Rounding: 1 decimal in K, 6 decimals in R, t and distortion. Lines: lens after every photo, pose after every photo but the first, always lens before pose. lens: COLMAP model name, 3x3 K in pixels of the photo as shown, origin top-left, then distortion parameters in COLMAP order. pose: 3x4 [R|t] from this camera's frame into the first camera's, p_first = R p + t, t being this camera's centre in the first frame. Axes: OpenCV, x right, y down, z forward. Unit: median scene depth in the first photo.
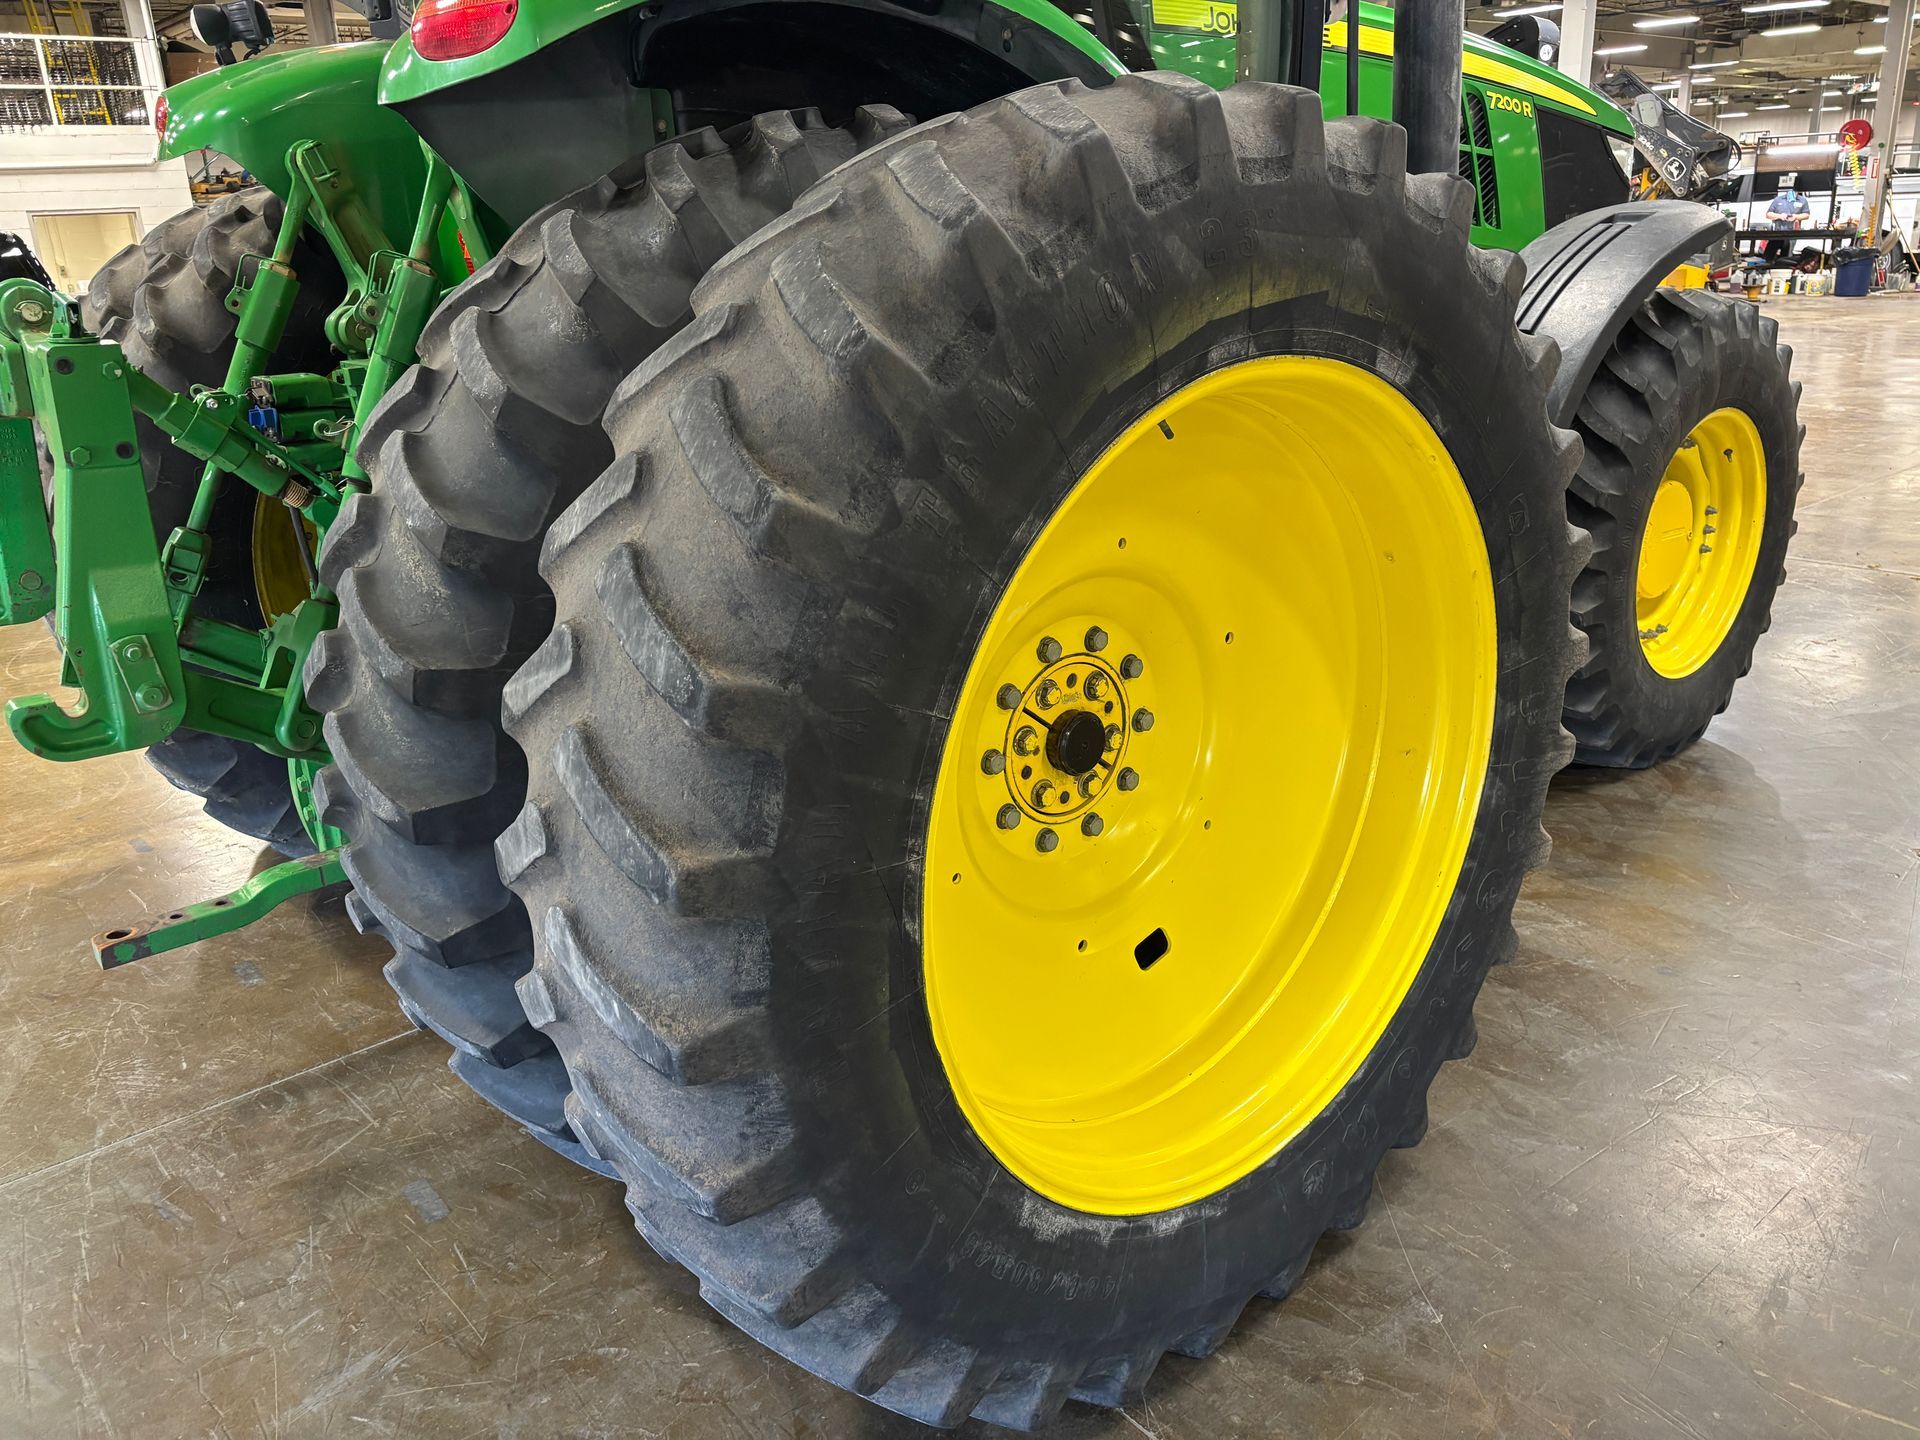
lens RADIAL K [[1451.0, 0, 965.3], [0, 1451.0, 706.4], [0, 0, 1]] dist [0.055487, -0.060075]
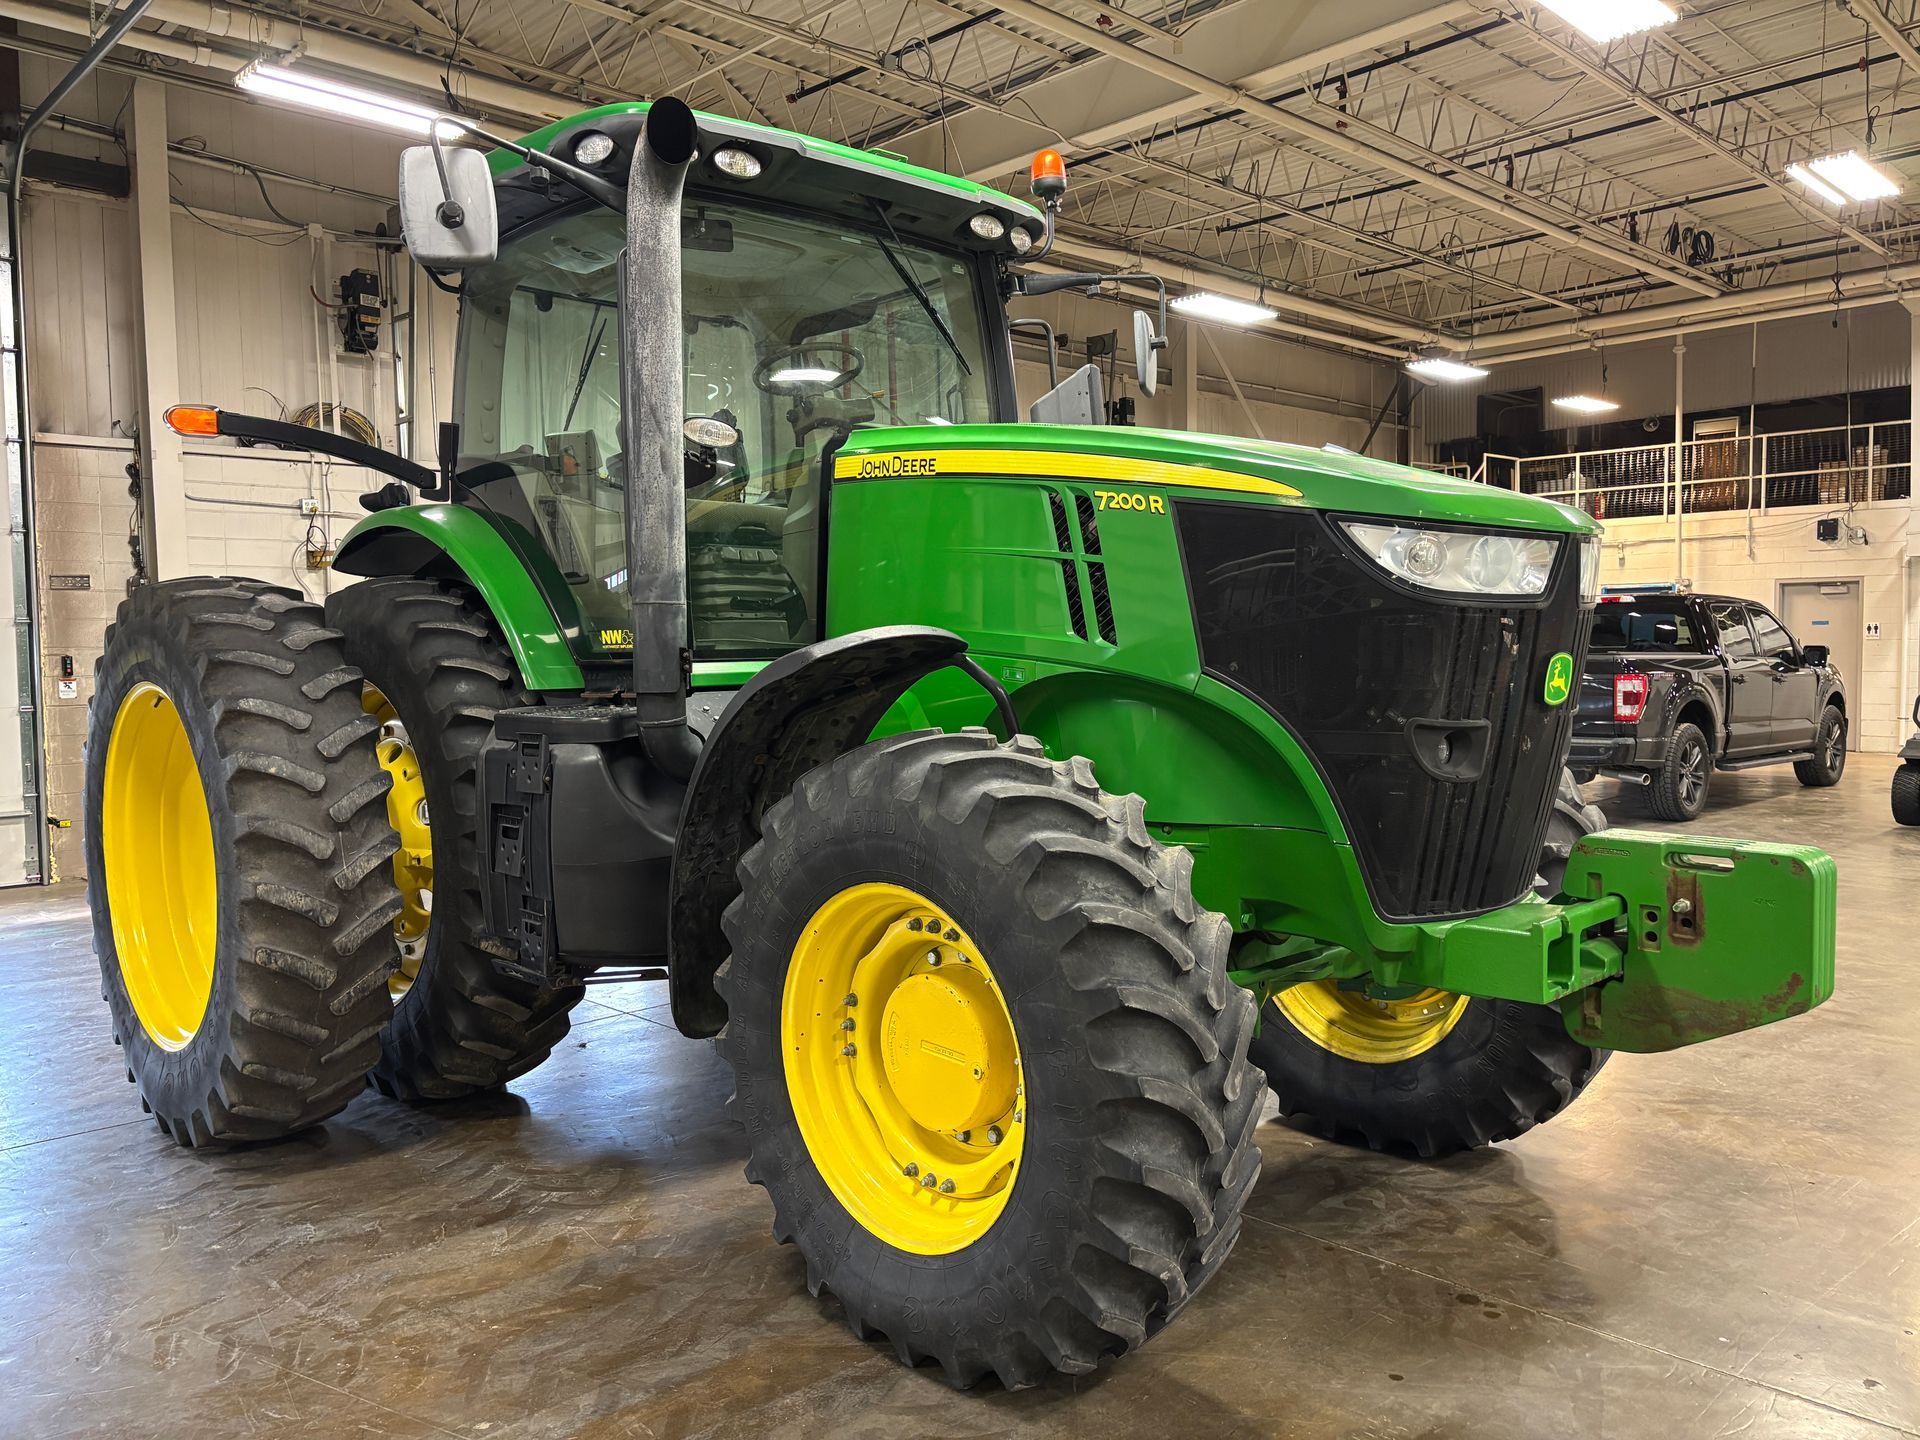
lens RADIAL K [[1451.0, 0, 965.8], [0, 1451.0, 710.3], [0, 0, 1]] dist [0.055487, -0.060075]
pose [[0.067186, 0.094145, -0.993289, 2.301393], [-0.305527, 0.949655, 0.069343, -0.646559], [0.949810, 0.298818, 0.092567, 1.712464]]
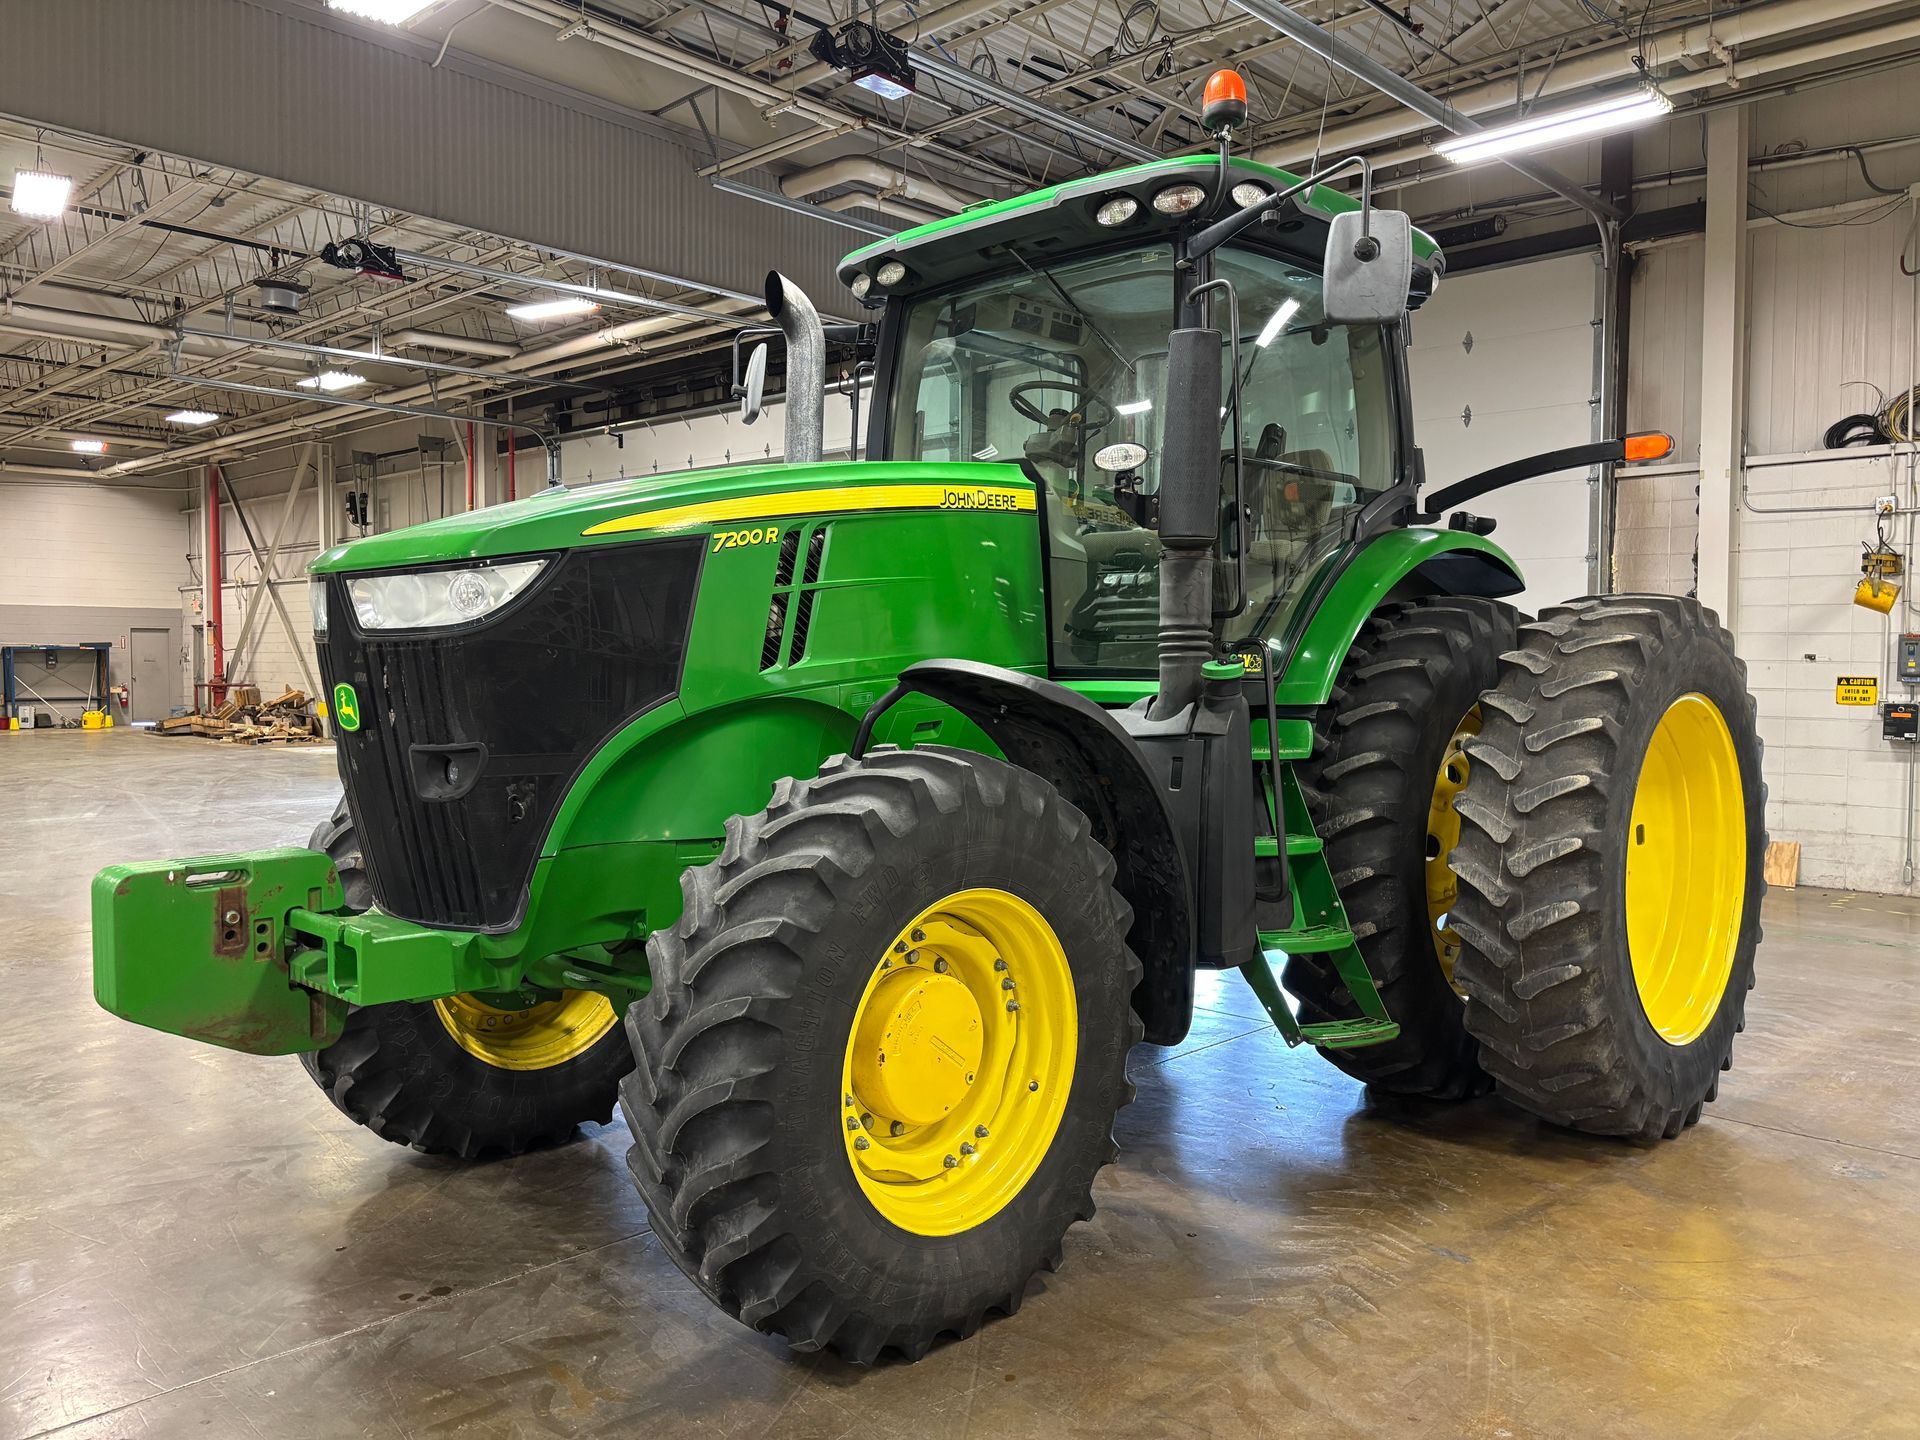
lens RADIAL K [[1451.0, 0, 944.4], [0, 1451.0, 715.5], [0, 0, 1]] dist [0.055487, -0.060075]
pose [[-0.994976, 0.042769, -0.090516, 0.442742], [0.007412, 0.933139, 0.359439, -1.291297], [0.099837, 0.356962, -0.928768, 3.868778]]
